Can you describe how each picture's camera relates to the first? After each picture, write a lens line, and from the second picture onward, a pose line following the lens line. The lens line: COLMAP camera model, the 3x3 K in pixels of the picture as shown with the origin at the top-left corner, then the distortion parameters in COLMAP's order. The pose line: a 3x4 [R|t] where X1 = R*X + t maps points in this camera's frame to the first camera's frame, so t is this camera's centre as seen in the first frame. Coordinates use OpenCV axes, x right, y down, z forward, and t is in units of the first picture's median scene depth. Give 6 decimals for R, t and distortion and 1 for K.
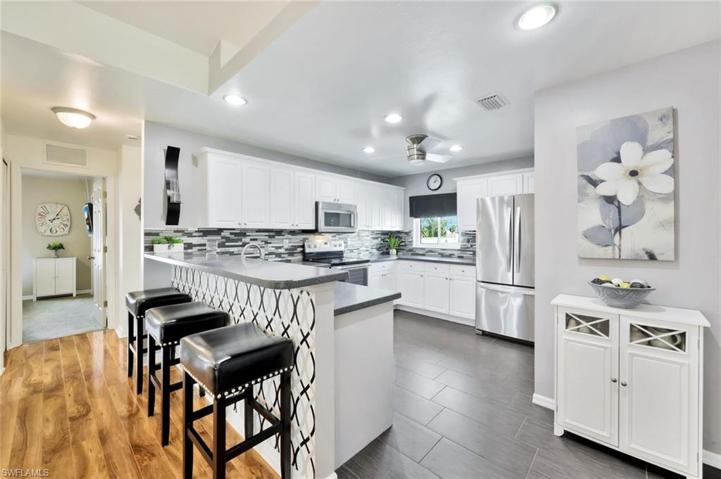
lens RADIAL K [[293.3, 0, 357.8], [0, 293.3, 234.7], [0, 0, 1]] dist [-0.000627, -0.000103]
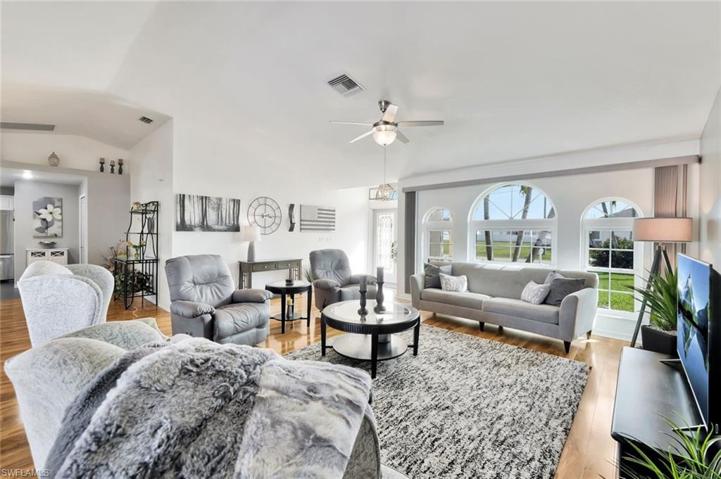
lens RADIAL K [[293.3, 0, 357.8], [0, 293.3, 234.7], [0, 0, 1]] dist [-0.000627, -0.000103]
pose [[-0.021982, -0.011854, 0.999688, -1.646555], [-0.007170, 0.999906, 0.011699, -0.004500], [-0.999733, -0.006910, -0.022065, -1.615580]]
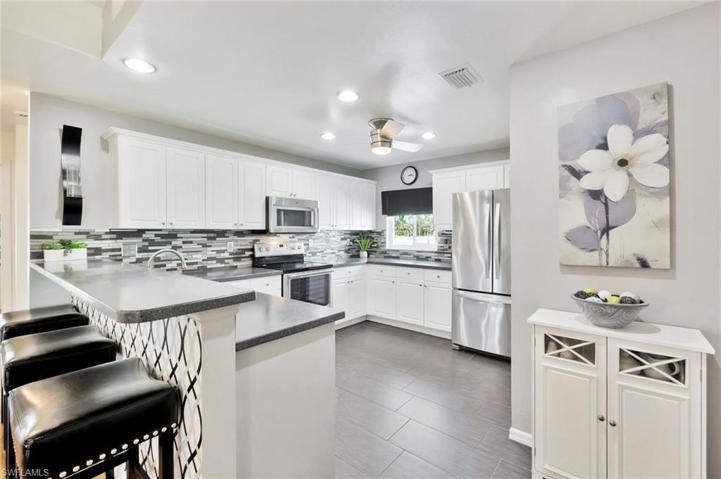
lens RADIAL K [[317.7, 0, 360.4], [0, 317.7, 232.9], [0, 0, 1]] dist [0.001244, -0.000118]
pose [[0.997907, -0.003474, 0.064578, 0.084197], [0.003572, 0.999993, -0.001404, -0.007821], [-0.064573, 0.001632, 0.997912, 0.089319]]
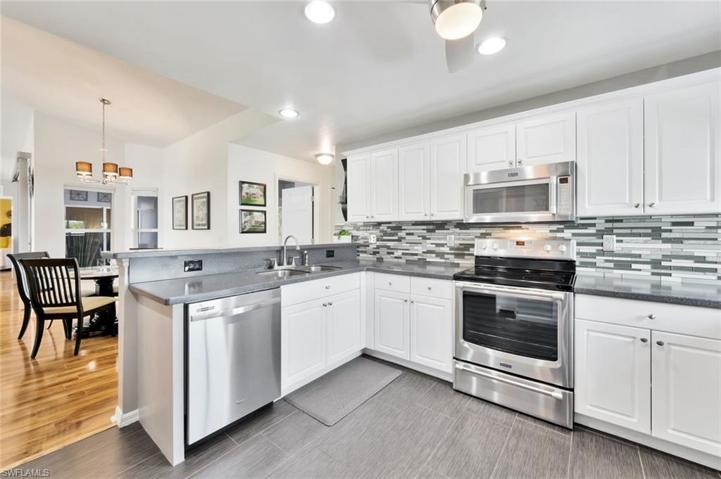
lens RADIAL K [[293.3, 0, 357.8], [0, 293.3, 234.7], [0, 0, 1]] dist [-0.000627, -0.000103]
pose [[0.085217, 0.014825, -0.996252, 0.579585], [0.000632, 0.999888, 0.014934, 0.006775], [0.996362, -0.001902, 0.085198, 0.890688]]
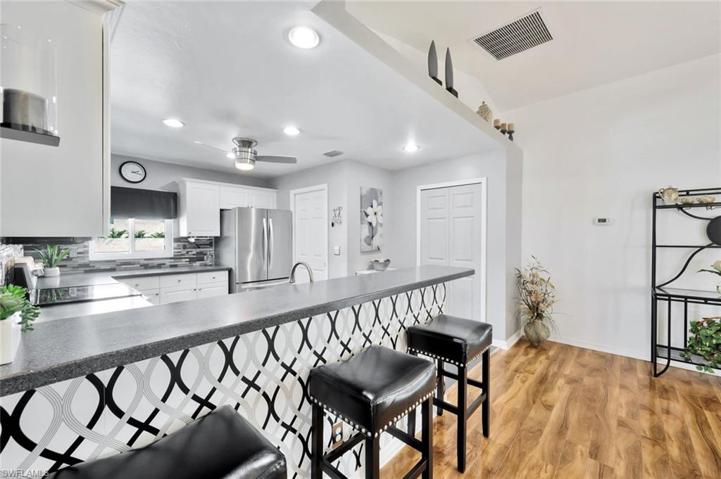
lens RADIAL K [[293.3, 0, 357.8], [0, 293.3, 234.7], [0, 0, 1]] dist [-0.000627, -0.000103]
pose [[-0.008860, 0.004128, 0.999952, -0.811126], [0.004160, 0.999983, -0.004091, -0.018309], [-0.999952, 0.004124, -0.008877, 0.672379]]
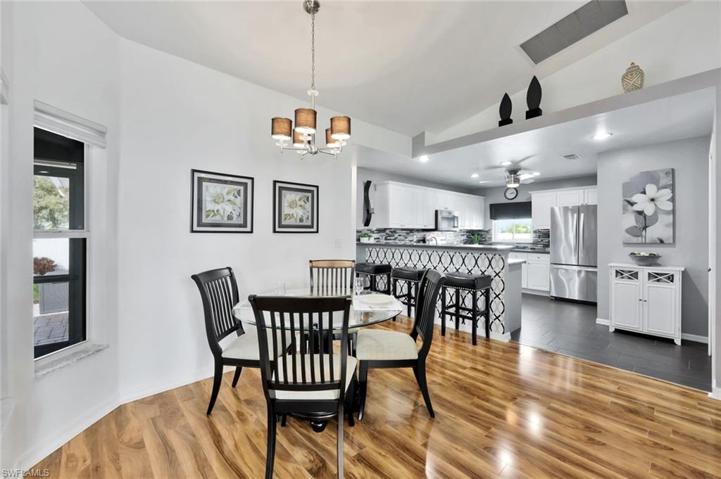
lens RADIAL K [[301.9, 0, 353.0], [0, 301.9, 234.5], [0, 0, 1]] dist [0.000062, -0.000037]
pose [[0.994631, -0.001385, -0.103472, -0.504151], [0.001504, 0.999998, 0.001067, 0.012179], [0.103470, -0.001216, 0.994632, -0.724364]]
